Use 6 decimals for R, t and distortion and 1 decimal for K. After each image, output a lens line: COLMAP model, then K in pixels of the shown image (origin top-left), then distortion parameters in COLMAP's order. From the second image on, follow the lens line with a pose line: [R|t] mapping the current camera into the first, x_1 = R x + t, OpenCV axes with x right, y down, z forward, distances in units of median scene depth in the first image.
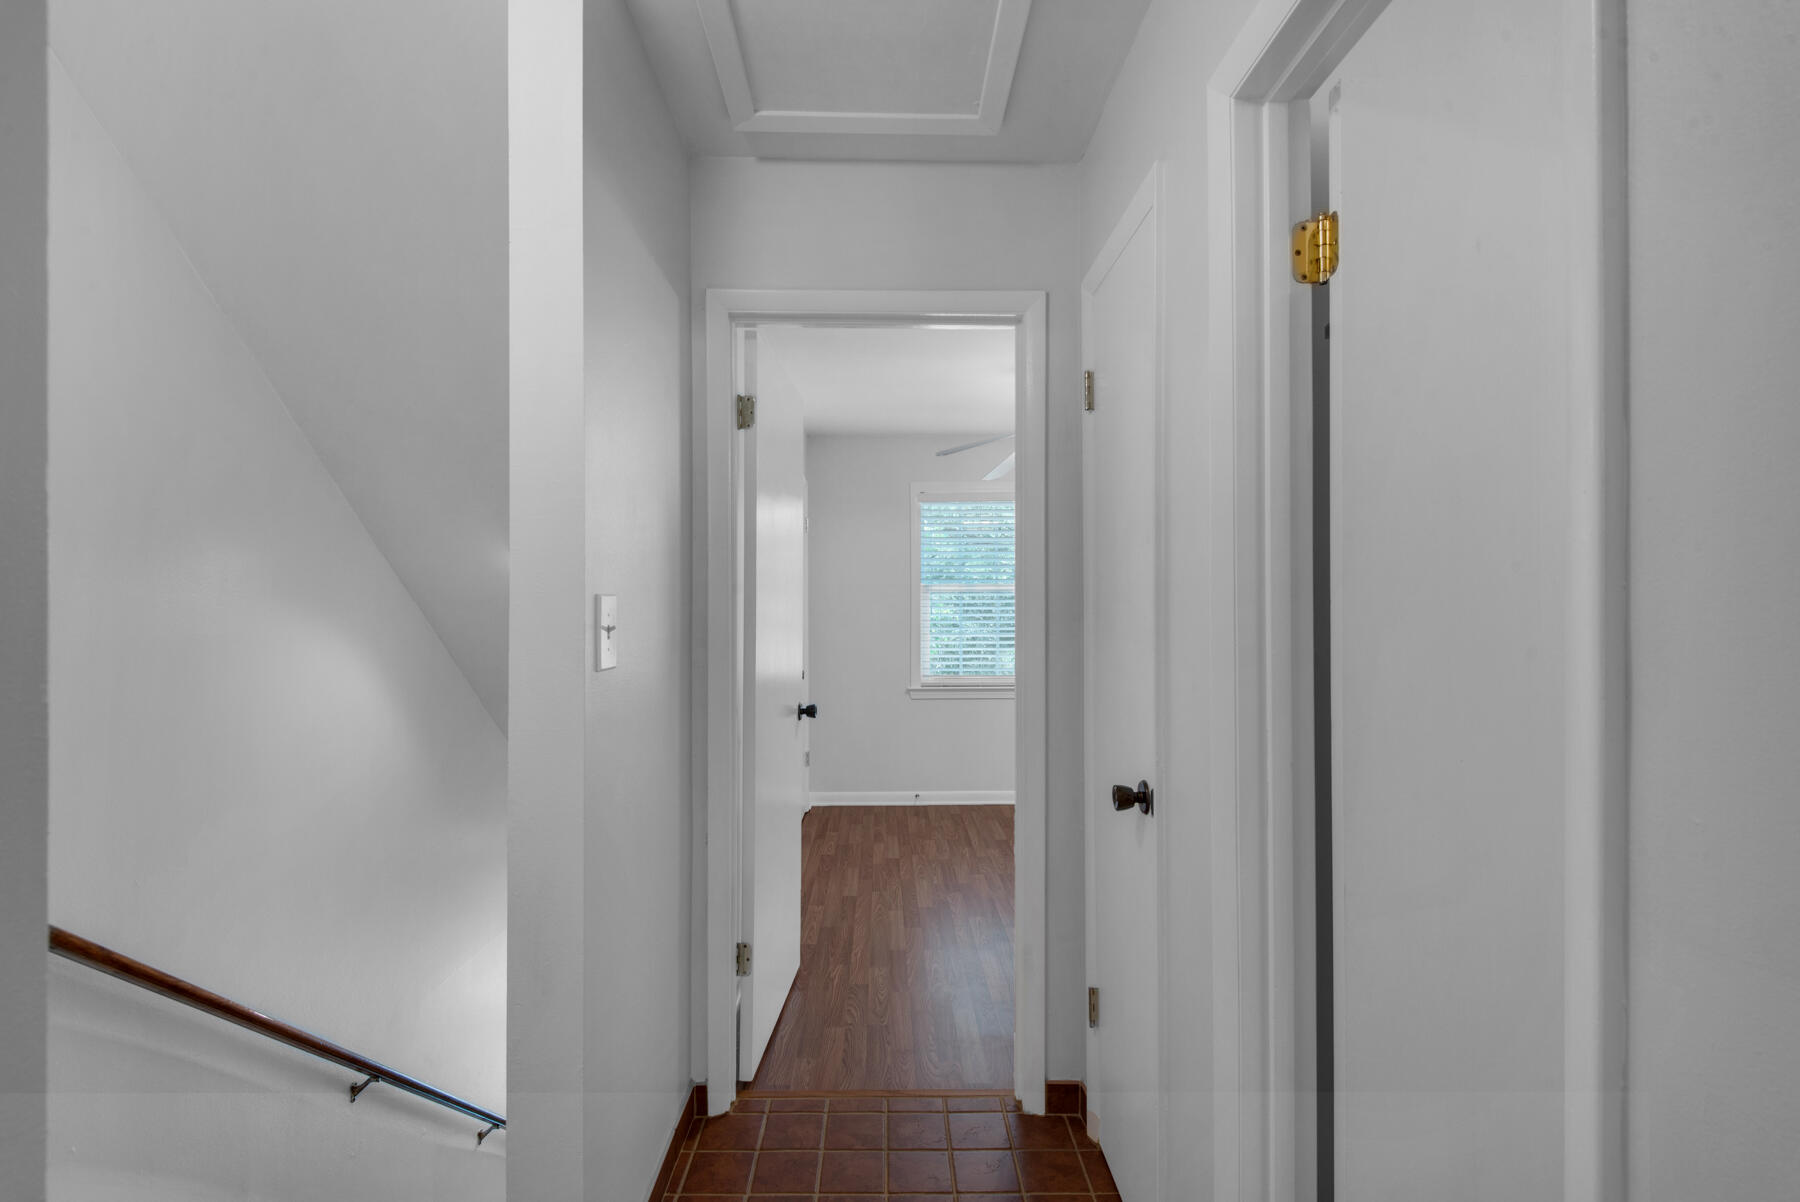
lens RADIAL K [[888.8, 0, 900.0], [0, 888.8, 601.0], [0, 0, 1]] dist [-0.000482, -0.000045]
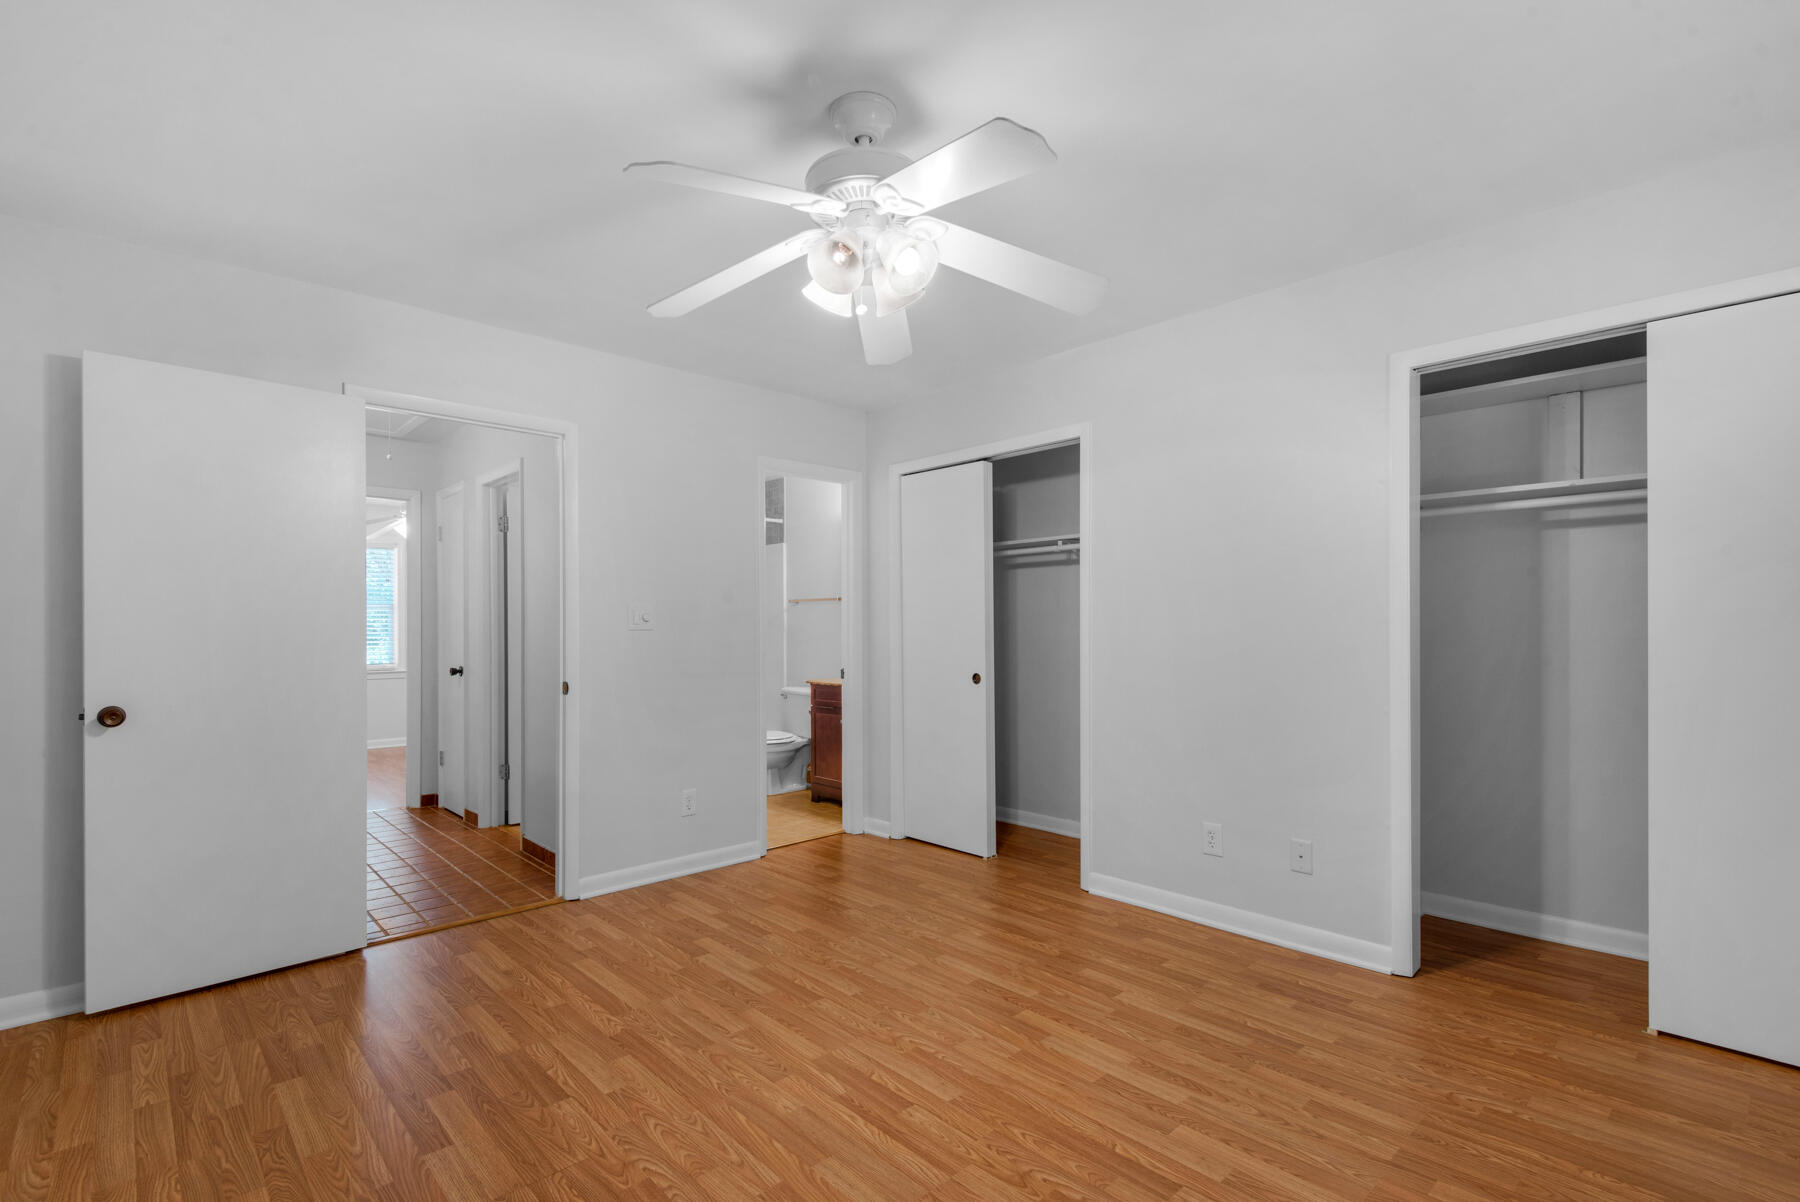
lens RADIAL K [[834.1, 0, 893.3], [0, 834.1, 618.0], [0, 0, 1]] dist [0.001179, 0.000629]
pose [[0.741940, -0.001797, 0.670464, -0.474733], [-0.000479, 0.999995, 0.003210, 0.018768], [-0.670466, -0.002703, 0.741935, -1.849322]]
